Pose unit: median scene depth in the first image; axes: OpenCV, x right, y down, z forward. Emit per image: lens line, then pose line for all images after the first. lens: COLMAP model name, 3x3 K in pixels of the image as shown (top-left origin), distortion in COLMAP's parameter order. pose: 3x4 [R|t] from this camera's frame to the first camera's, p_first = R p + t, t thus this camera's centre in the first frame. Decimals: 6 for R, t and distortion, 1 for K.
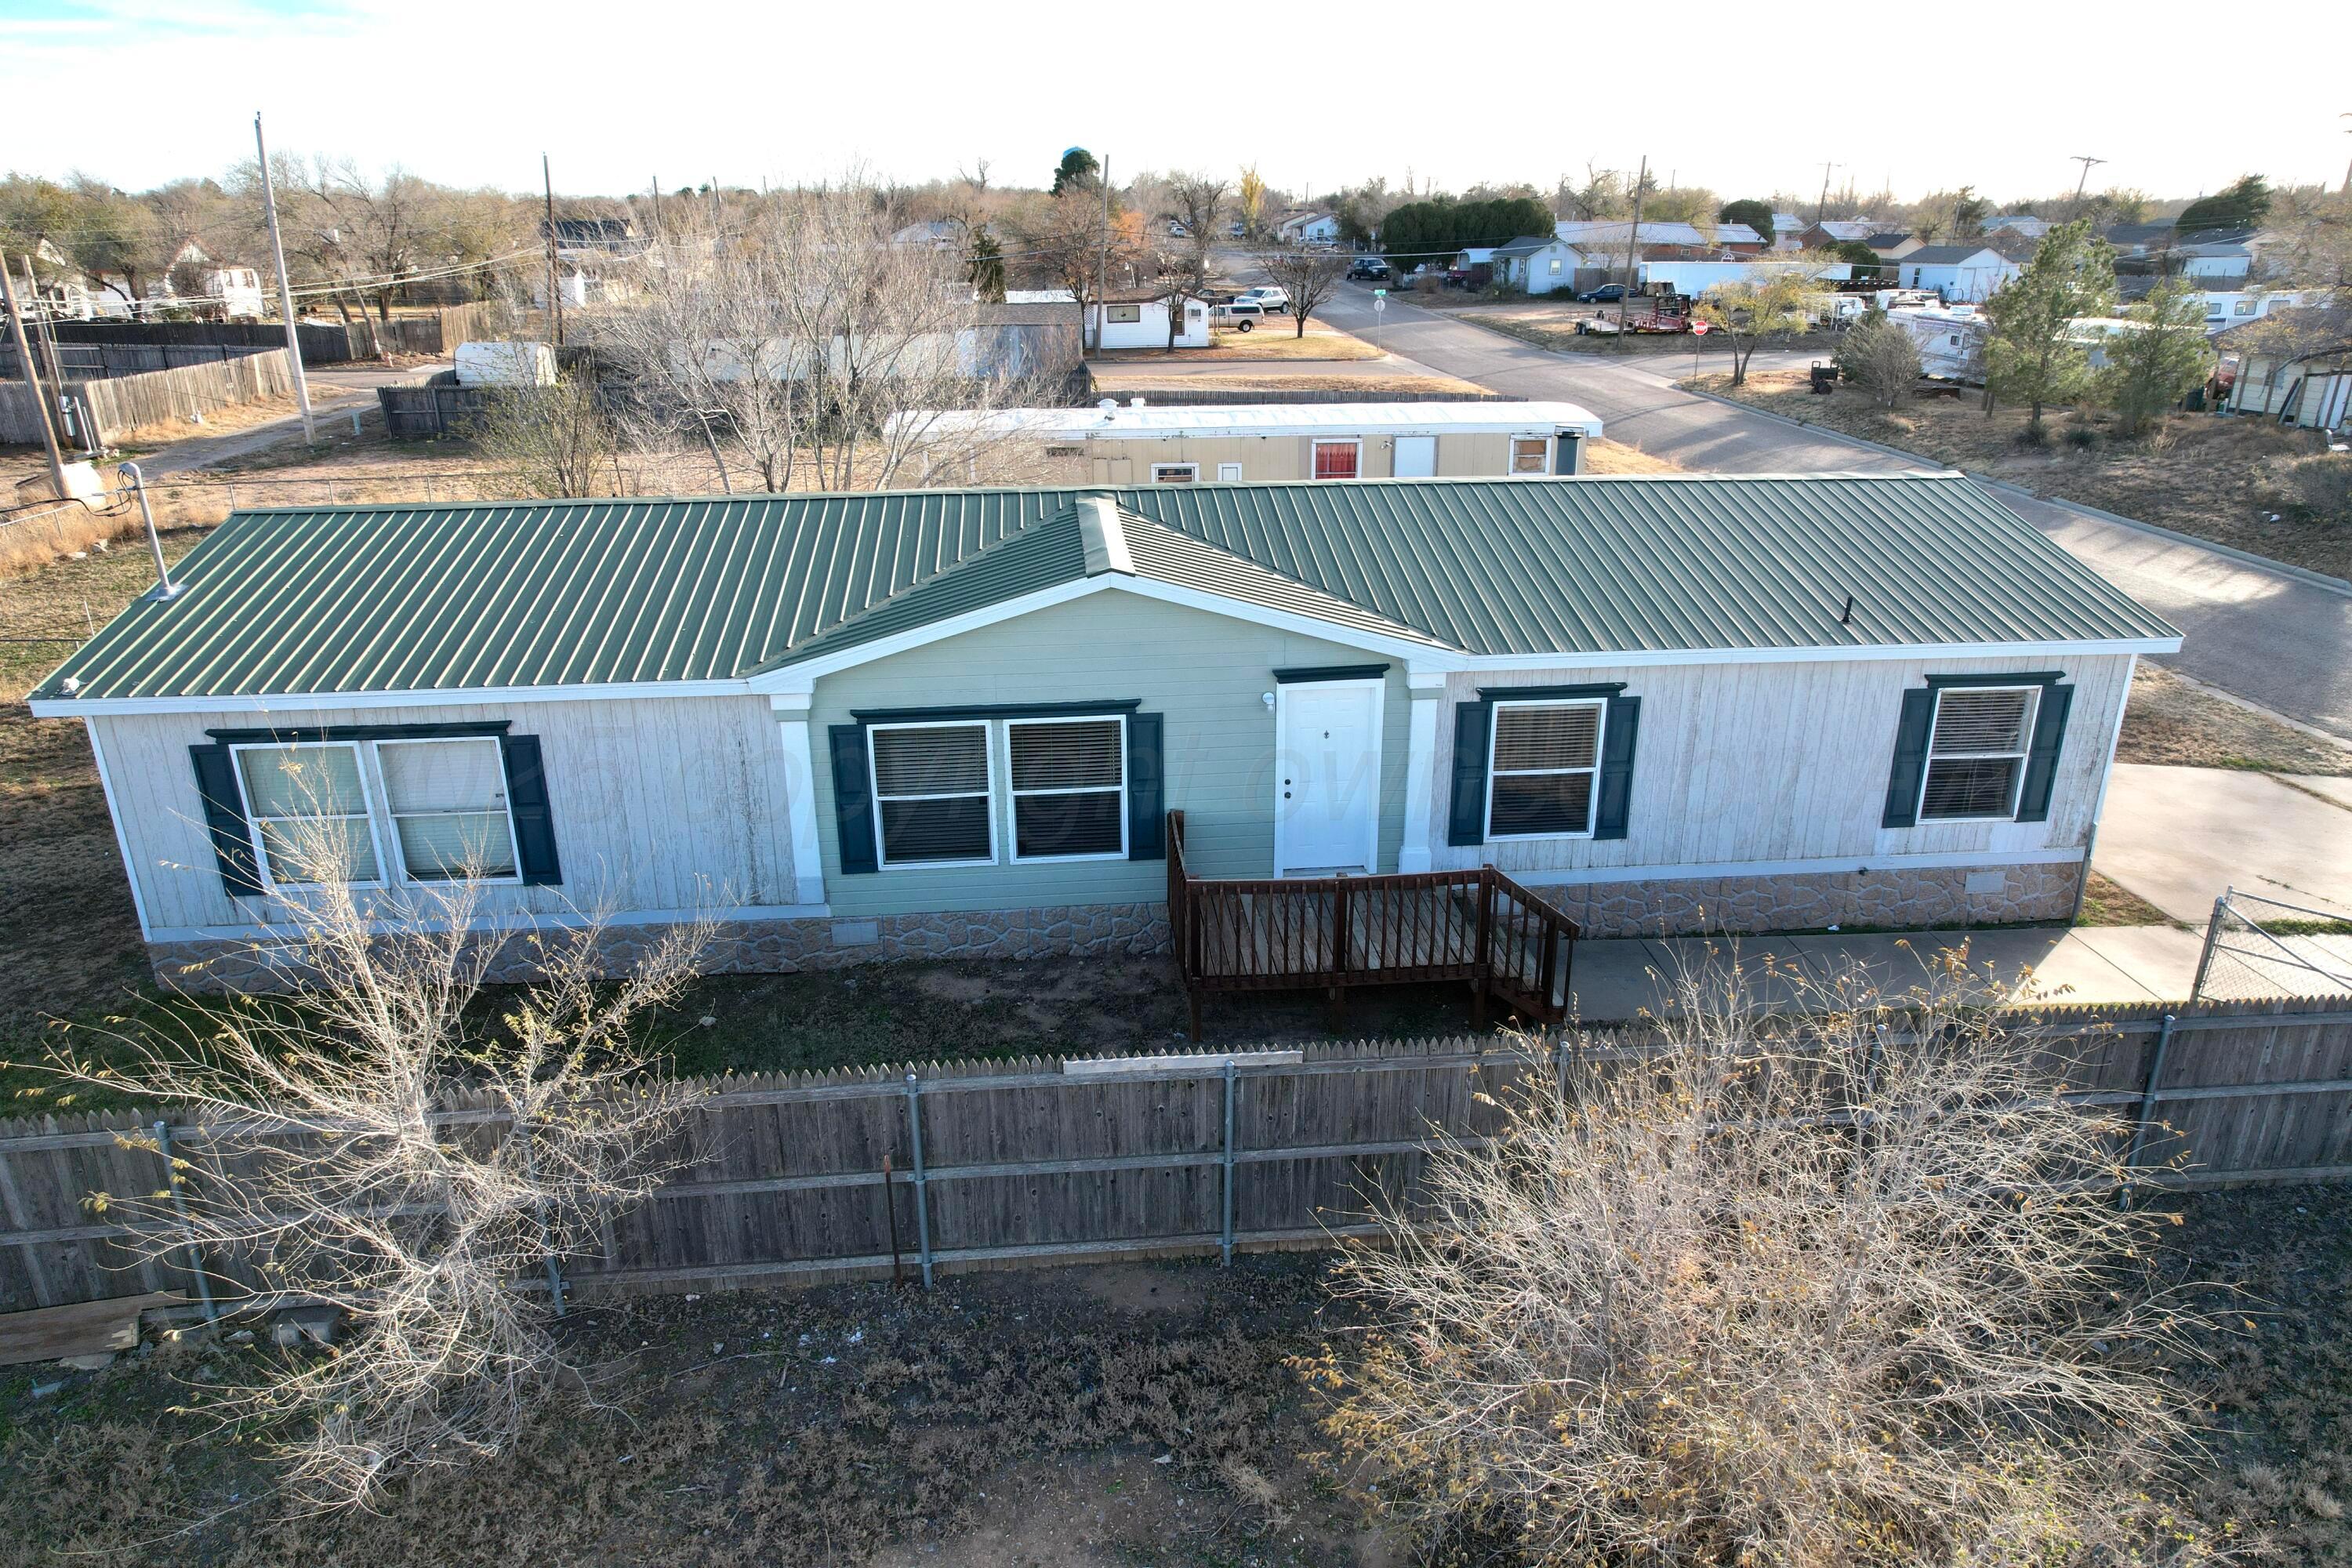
lens RADIAL K [[1502.2, 0, 1185.6], [0, 1502.2, 789.9], [0, 0, 1]] dist [-0.055909, 0.048461]
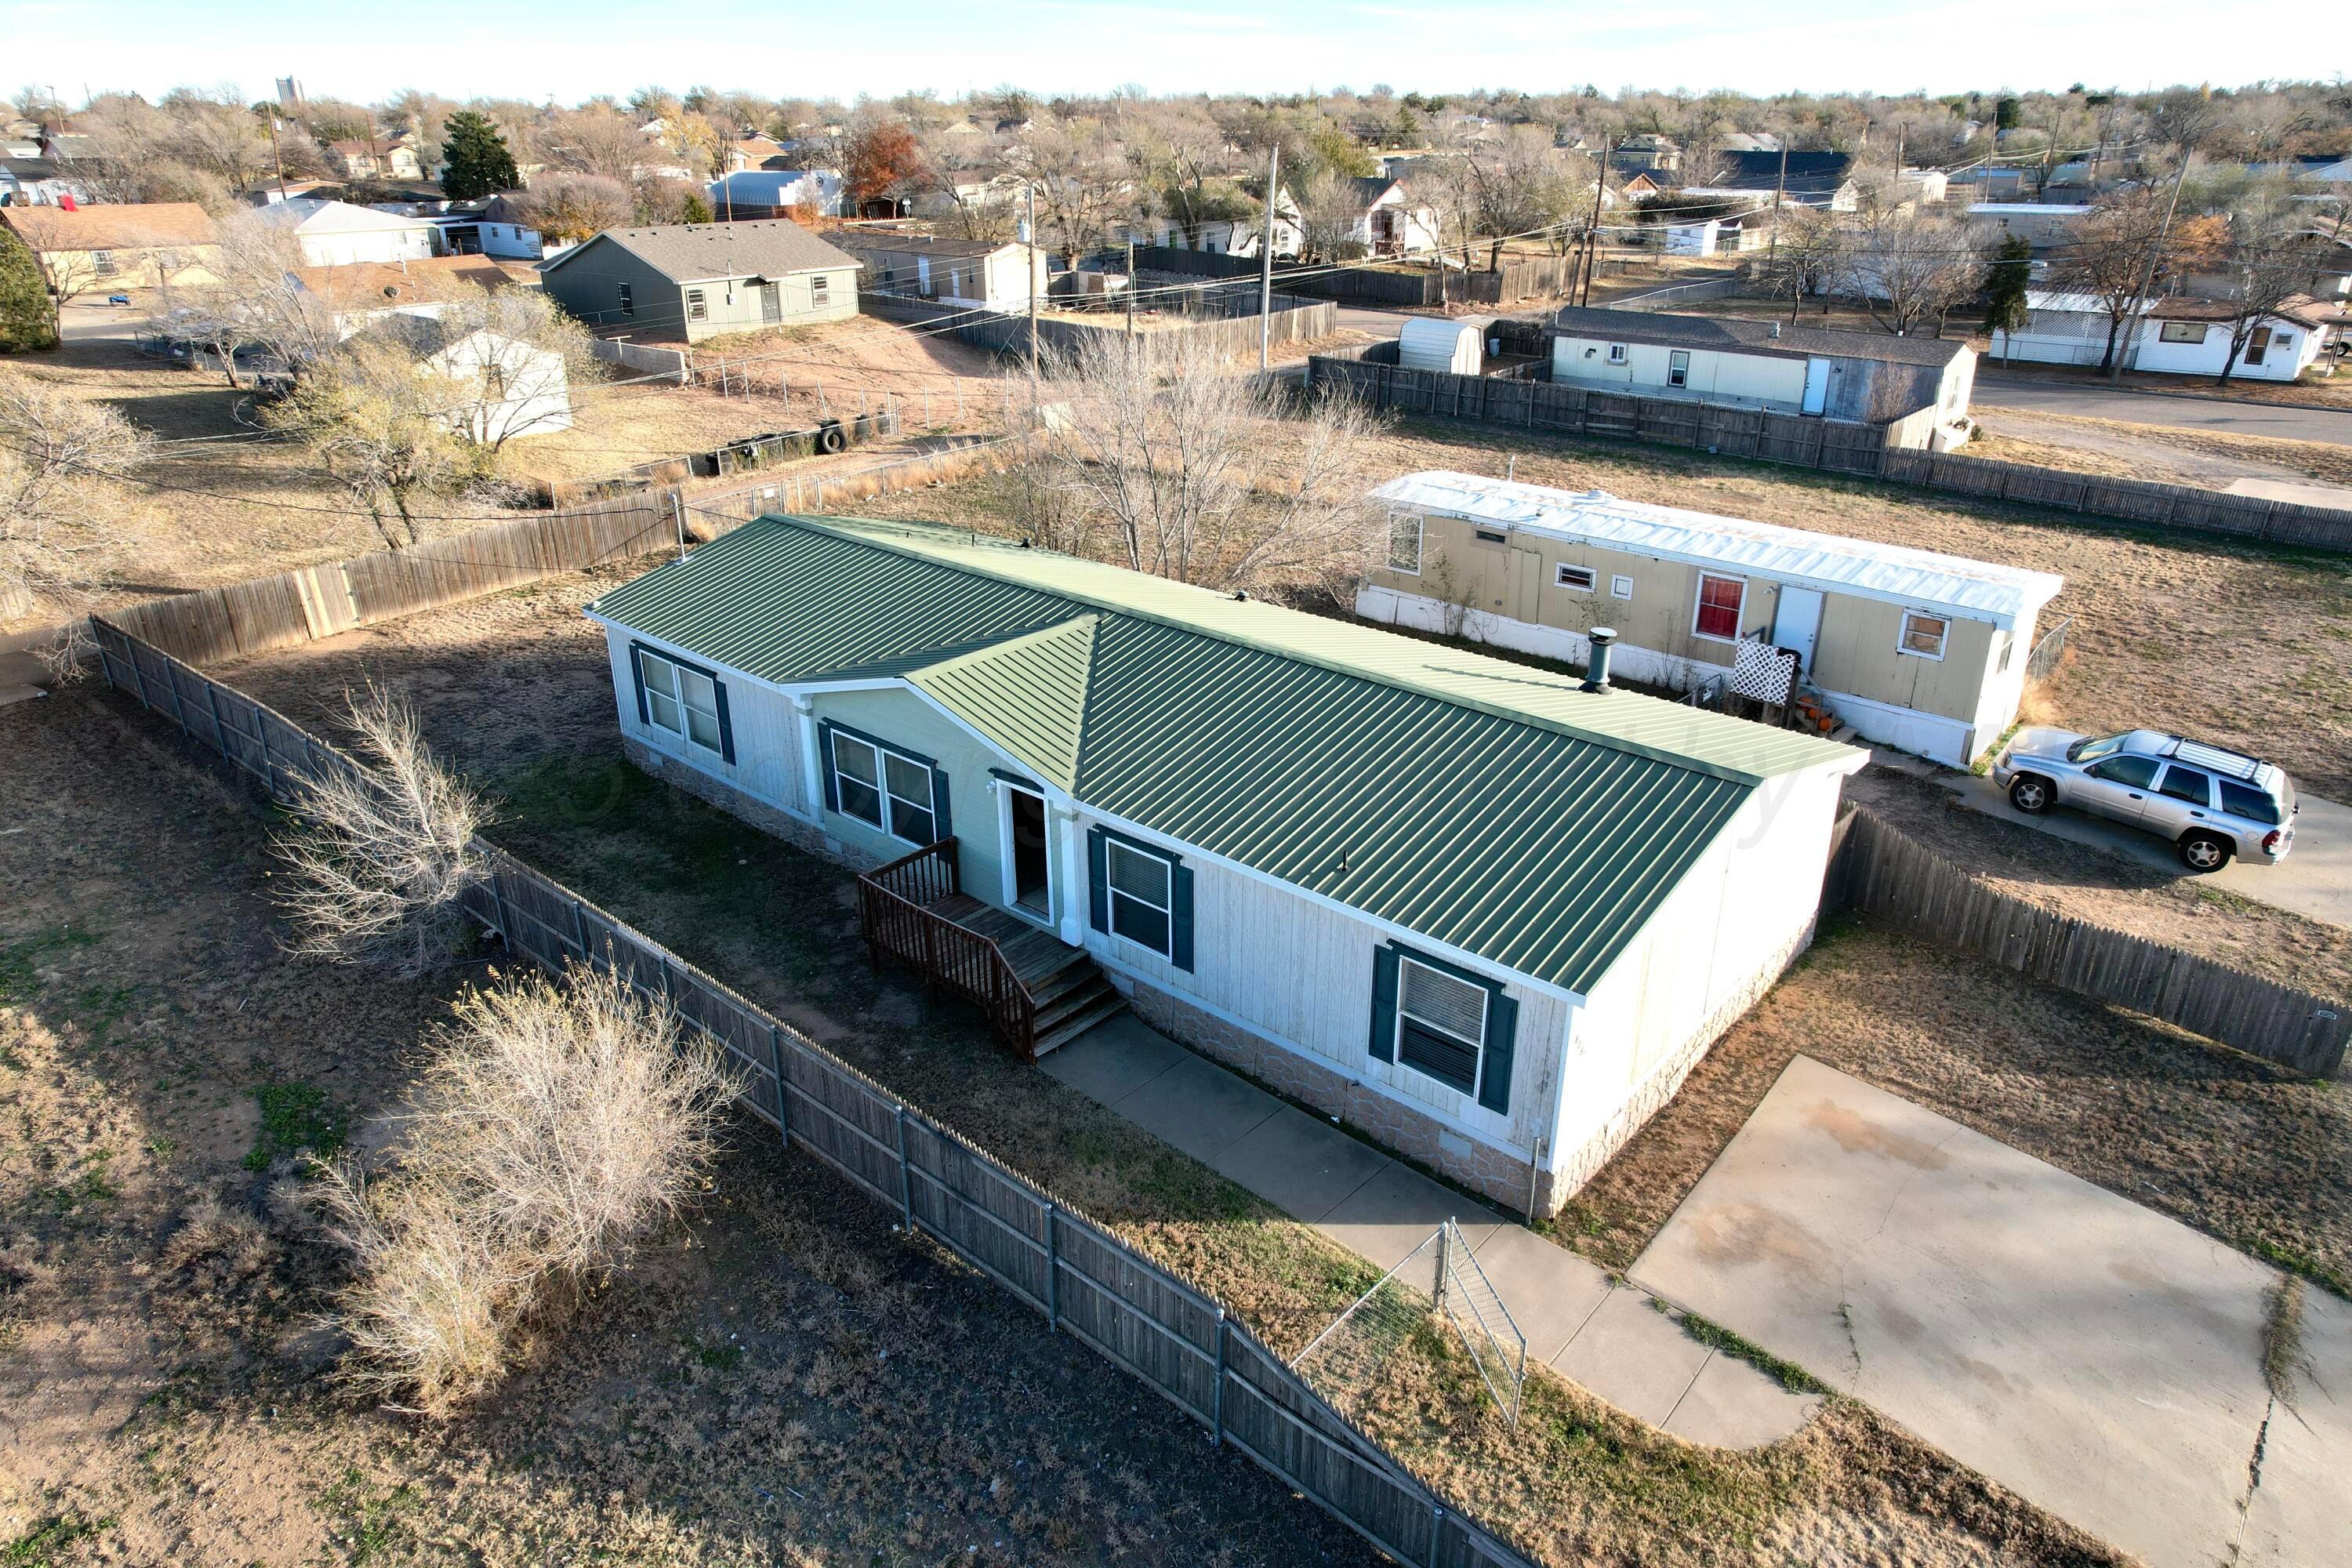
lens RADIAL K [[1502.2, 0, 1188.7], [0, 1502.2, 772.5], [0, 0, 1]] dist [-0.055909, 0.048461]
pose [[0.683565, 0.294331, -0.667913, 1.142152], [-0.257889, 0.953459, 0.156231, -0.344482], [0.682811, 0.065453, 0.727657, 0.052888]]
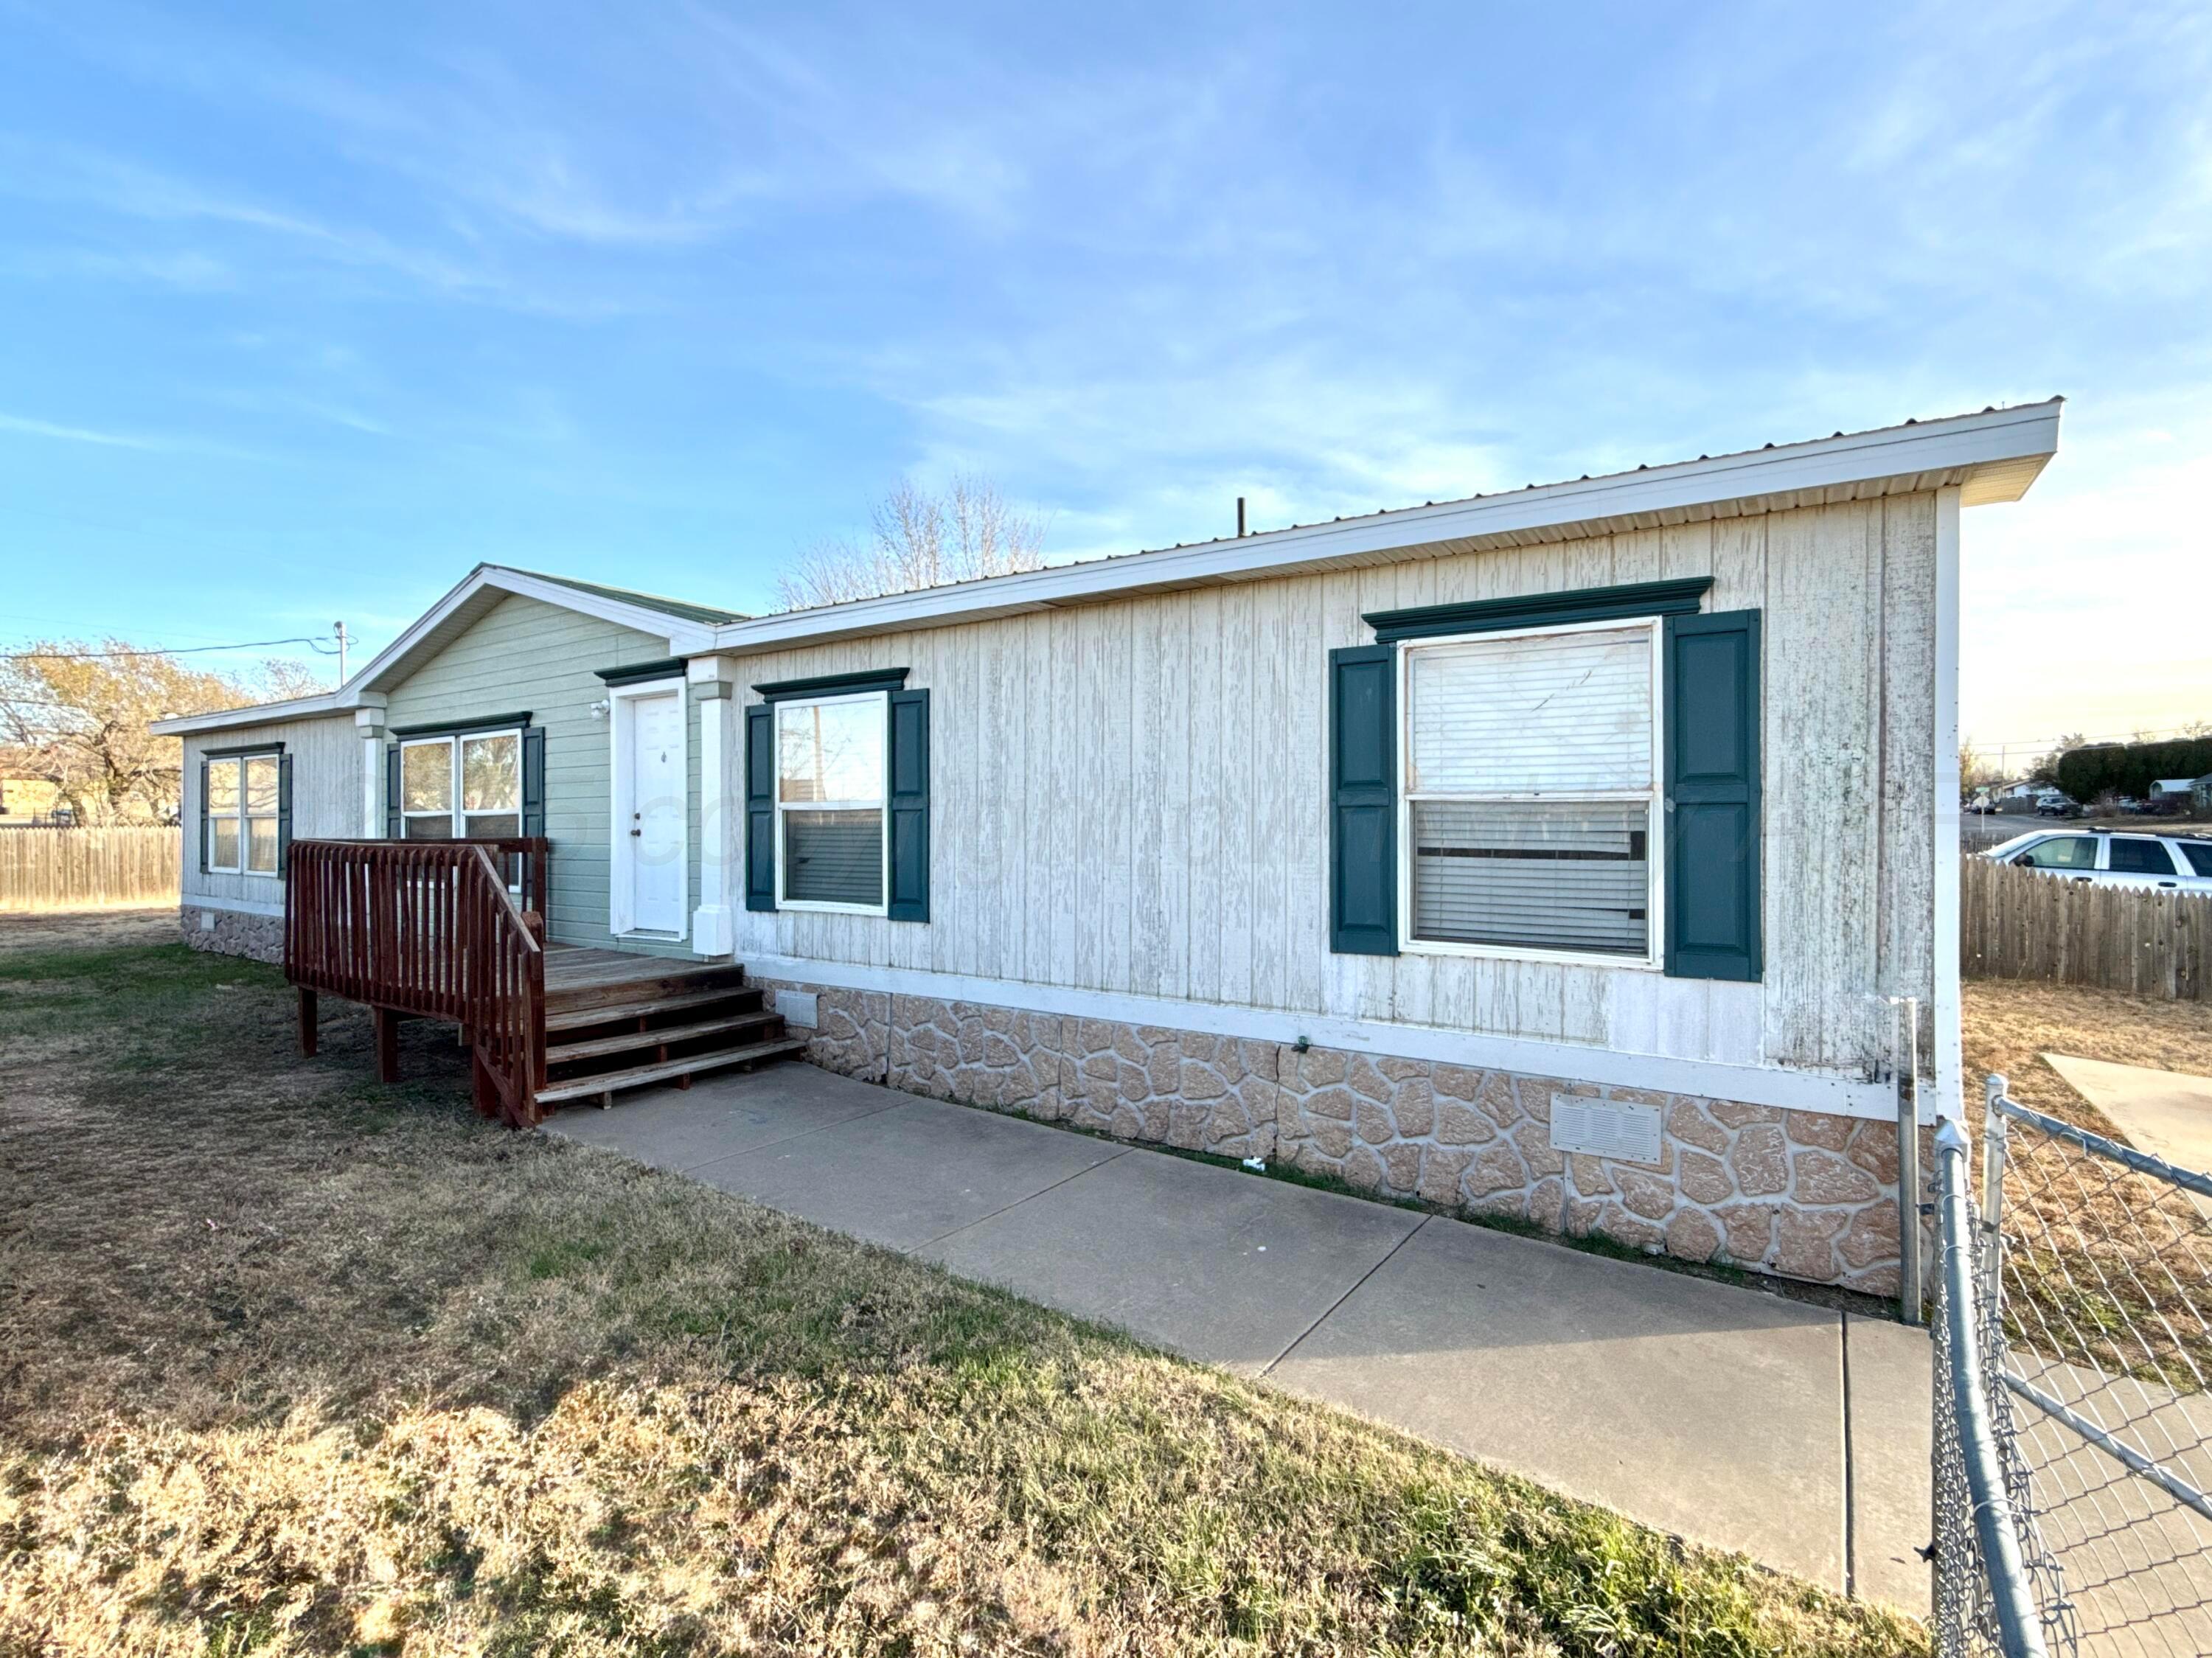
lens RADIAL K [[1015.7, 0, 1192.0], [0, 1015.7, 828.5], [0, 0, 1]] dist [0.003554, -0.000252]
pose [[0.794097, 0.001346, -0.607789, 0.666617], [-0.213779, 0.936717, -0.277236, 0.093414], [0.568954, 0.350085, 0.744132, 0.759711]]
